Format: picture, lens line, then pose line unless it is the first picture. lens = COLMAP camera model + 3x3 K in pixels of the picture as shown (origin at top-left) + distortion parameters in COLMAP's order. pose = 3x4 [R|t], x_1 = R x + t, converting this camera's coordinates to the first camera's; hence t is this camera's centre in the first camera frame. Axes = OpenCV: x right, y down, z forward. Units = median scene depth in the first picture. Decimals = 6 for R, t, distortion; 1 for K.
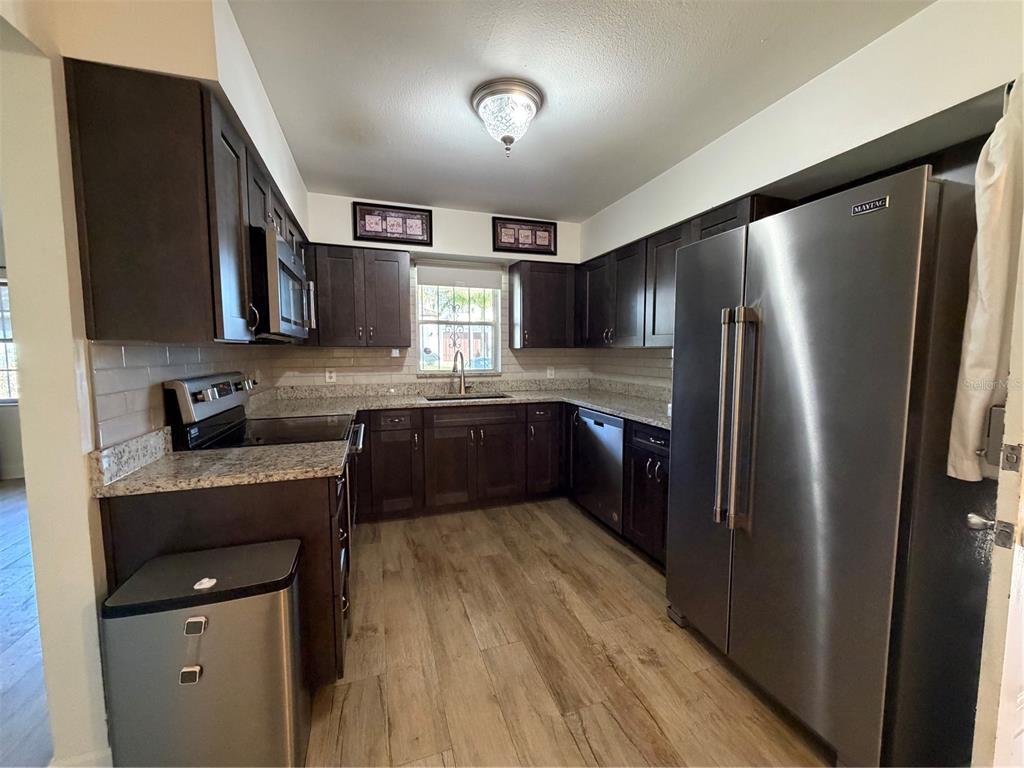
lens RADIAL K [[408.4, 0, 512.5], [0, 408.4, 384.5], [0, 0, 1]] dist [0.002007, 0.000428]
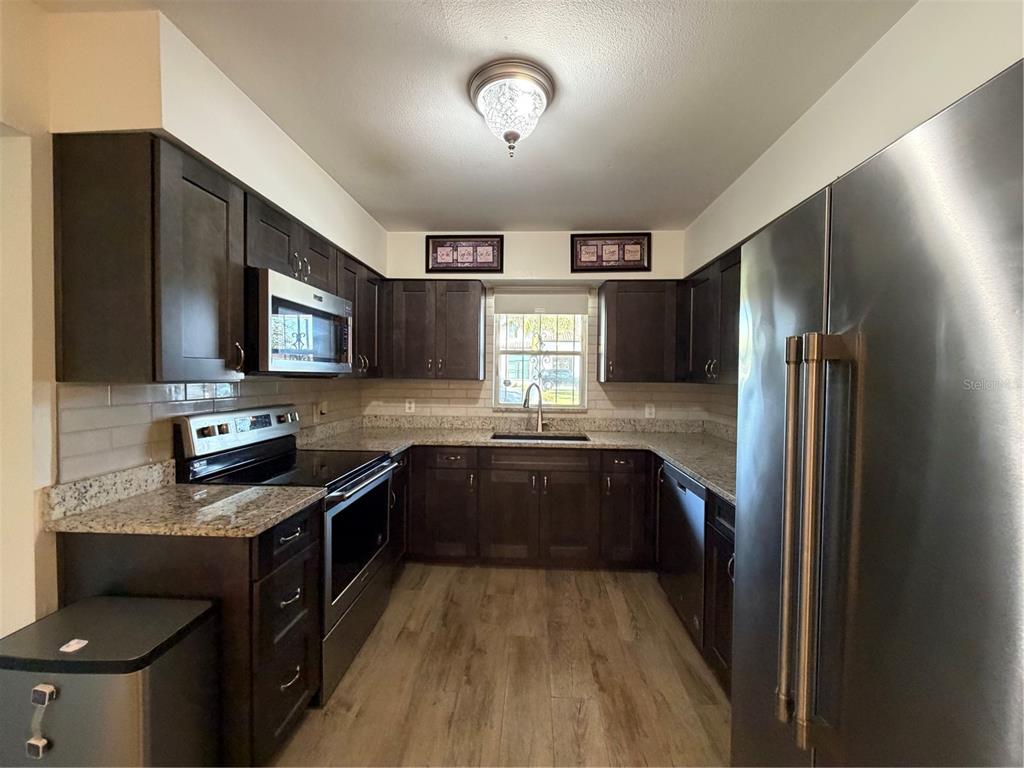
lens RADIAL K [[408.4, 0, 511.4], [0, 408.4, 384.8], [0, 0, 1]] dist [0.002007, 0.000428]
pose [[0.928323, 0.019310, -0.371272, 0.181418], [-0.041751, 0.997748, -0.052500, -0.035610], [0.369422, 0.064238, 0.927039, 0.163658]]
